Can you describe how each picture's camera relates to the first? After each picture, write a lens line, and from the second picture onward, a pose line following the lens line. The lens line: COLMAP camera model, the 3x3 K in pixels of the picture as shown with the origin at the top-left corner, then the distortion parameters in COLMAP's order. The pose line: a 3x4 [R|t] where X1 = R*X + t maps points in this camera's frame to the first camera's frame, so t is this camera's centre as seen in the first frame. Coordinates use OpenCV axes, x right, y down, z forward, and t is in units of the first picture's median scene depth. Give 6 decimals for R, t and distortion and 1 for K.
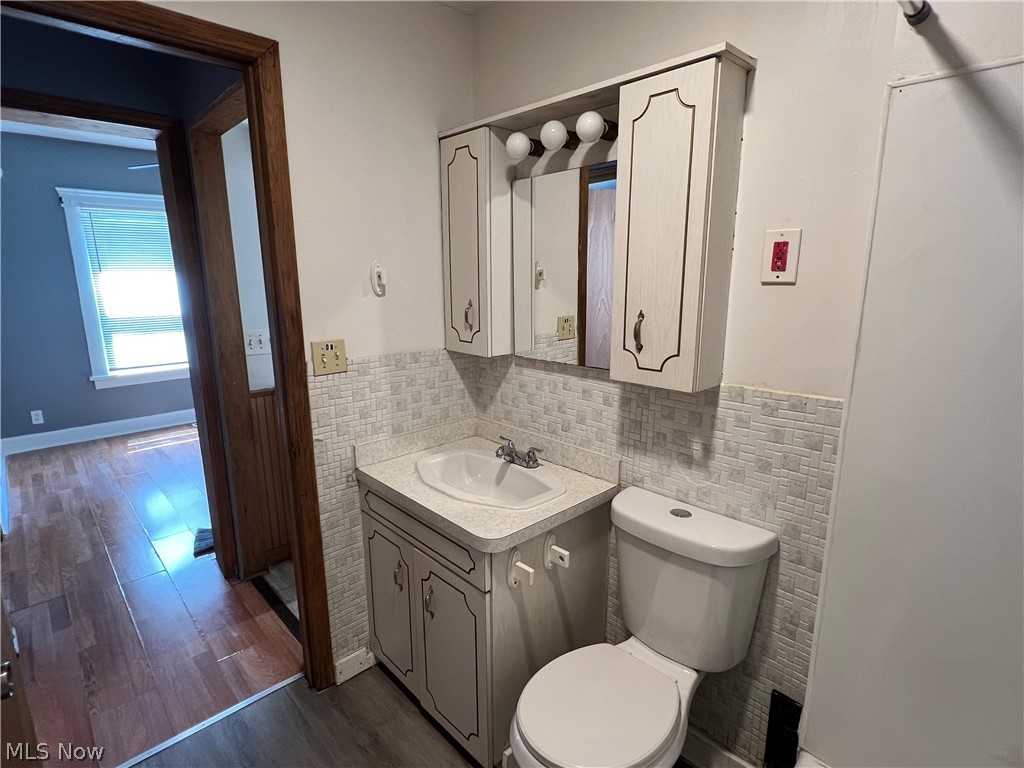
lens RADIAL K [[526.5, 0, 508.9], [0, 526.5, 386.4], [0, 0, 1]] dist [0.000982, -0.000391]
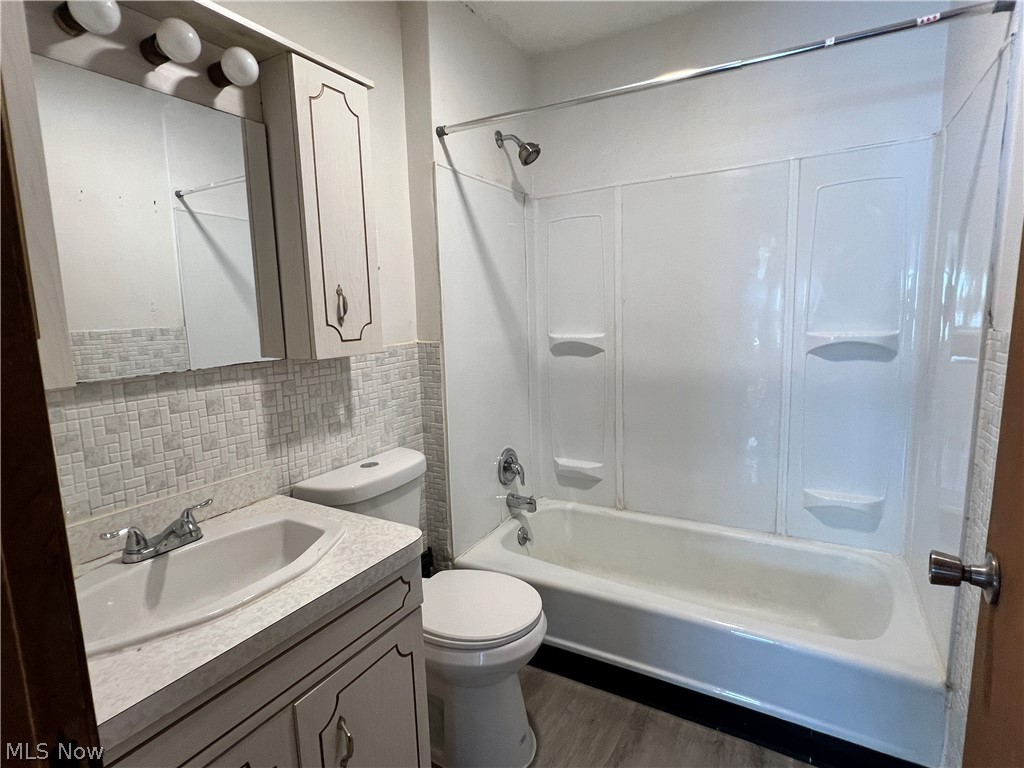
lens RADIAL K [[526.5, 0, 513.6], [0, 526.5, 379.3], [0, 0, 1]] dist [0.000982, -0.000391]
pose [[-0.286957, -0.114660, 0.951057, -0.778582], [0.230832, 0.955280, 0.184817, -0.070837], [-0.929716, 0.272568, -0.247657, 0.889198]]
